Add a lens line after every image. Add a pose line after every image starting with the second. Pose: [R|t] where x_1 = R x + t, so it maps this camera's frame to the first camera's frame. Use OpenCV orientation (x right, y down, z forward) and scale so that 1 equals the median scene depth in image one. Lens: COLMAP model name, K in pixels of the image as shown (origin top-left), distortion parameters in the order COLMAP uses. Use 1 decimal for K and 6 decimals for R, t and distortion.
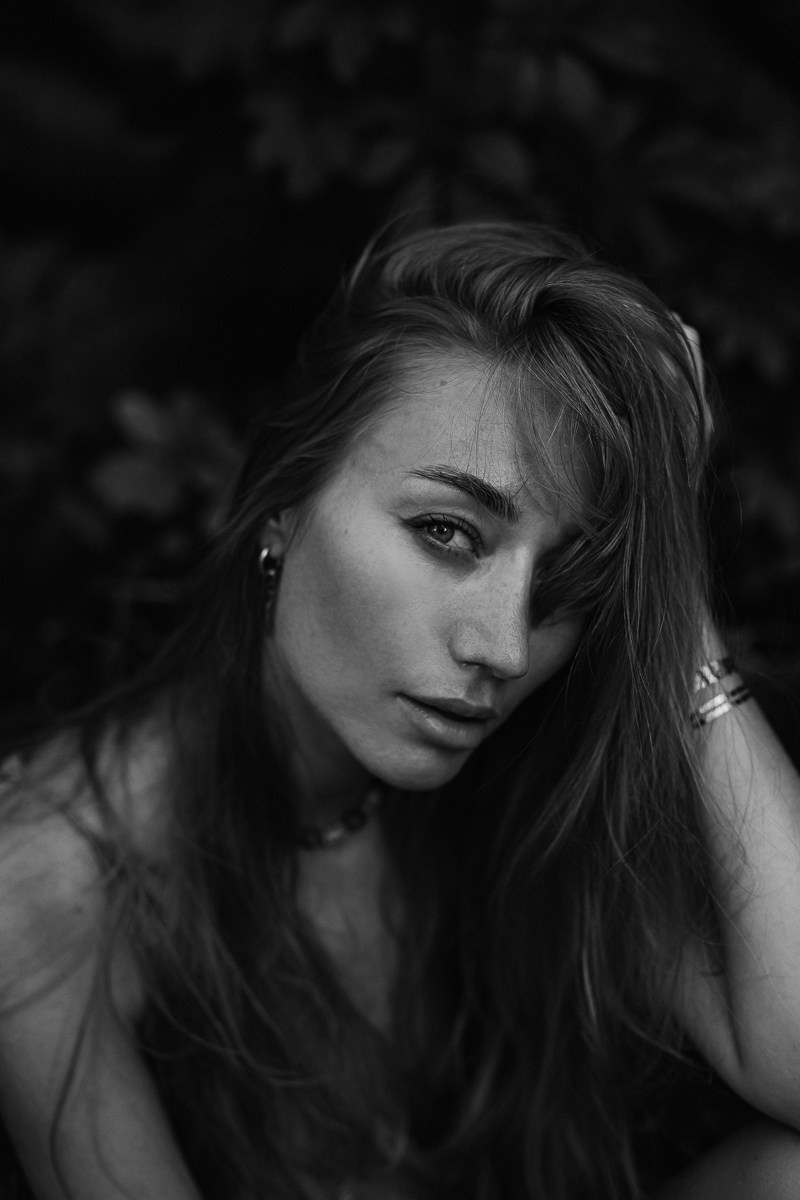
lens RADIAL K [[1682.6, 0, 400.0], [0, 1682.6, 600.0], [0, 0, 1]] dist [-0.129342, 0.030003]
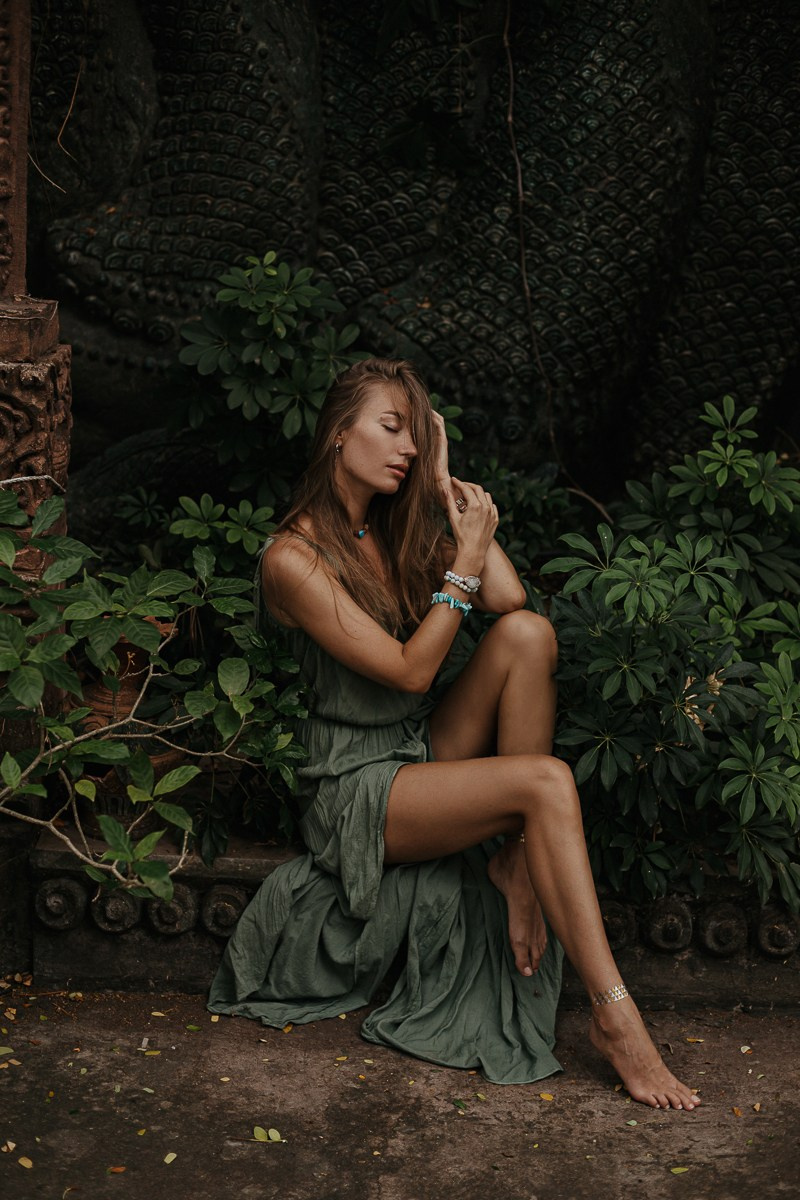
lens RADIAL K [[1682.6, 0, 400.0], [0, 1682.6, 600.0], [0, 0, 1]] dist [-0.129342, 0.030003]
pose [[0.954209, -0.023495, 0.298218, -0.988230], [0.120924, 0.942124, -0.312698, 1.369462], [-0.273612, 0.334441, 0.901824, -2.060207]]
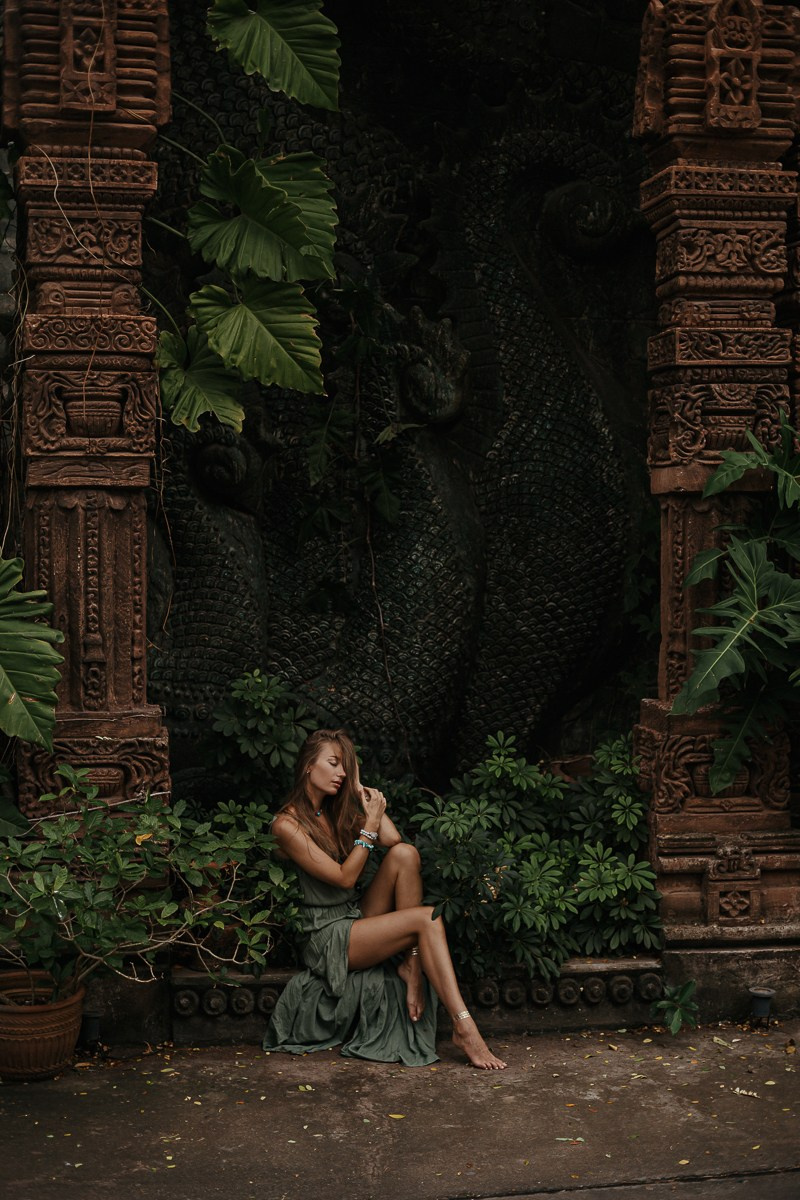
lens RADIAL K [[1682.6, 0, 400.0], [0, 1682.6, 600.0], [0, 0, 1]] dist [-0.129342, 0.030003]
pose [[0.921238, -0.016138, 0.388664, -2.484700], [0.215879, 0.852371, -0.476299, 2.853494], [-0.323600, 0.522689, 0.788720, -5.159352]]
